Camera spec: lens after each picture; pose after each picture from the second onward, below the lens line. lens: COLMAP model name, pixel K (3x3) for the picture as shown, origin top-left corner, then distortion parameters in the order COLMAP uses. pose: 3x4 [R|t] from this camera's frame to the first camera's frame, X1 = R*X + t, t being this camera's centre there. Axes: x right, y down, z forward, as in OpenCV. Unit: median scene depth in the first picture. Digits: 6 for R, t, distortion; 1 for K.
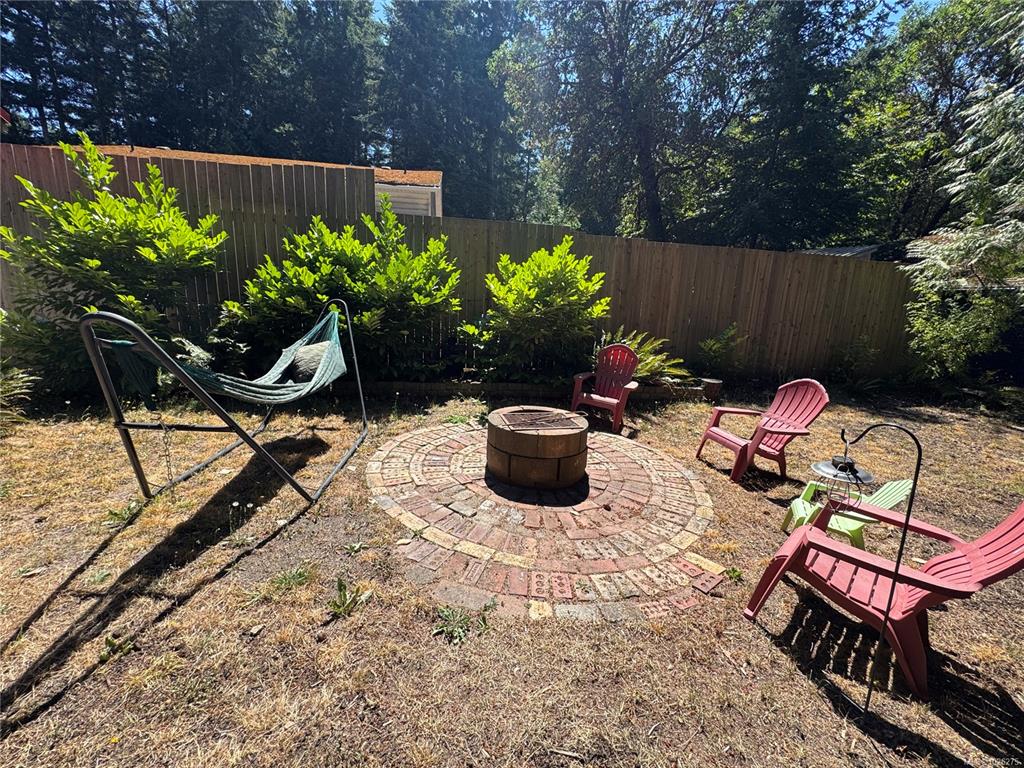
lens RADIAL K [[410.4, 0, 514.7], [0, 410.4, 383.7], [0, 0, 1]] dist [-0.003084, 0.000202]
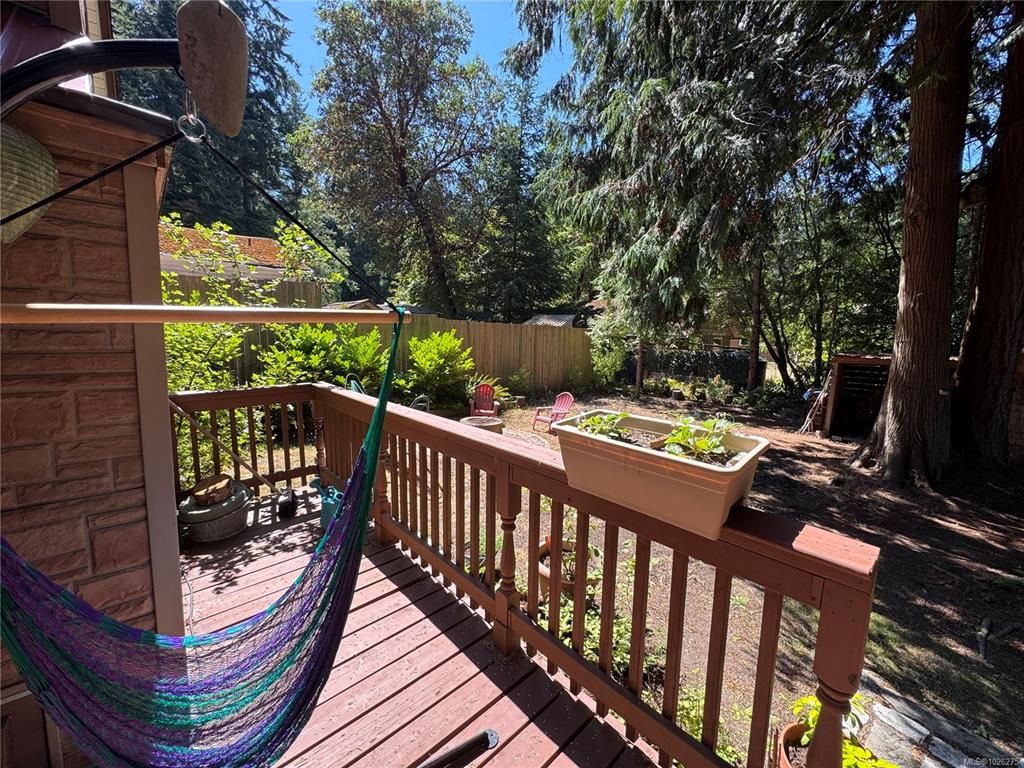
lens RADIAL K [[410.4, 0, 510.9], [0, 410.4, 382.2], [0, 0, 1]] dist [-0.003084, 0.000202]
pose [[0.844523, -0.086329, 0.528515, -0.502787], [0.118809, 0.992530, -0.027725, -0.024459], [-0.522174, 0.086207, 0.848471, -0.550501]]
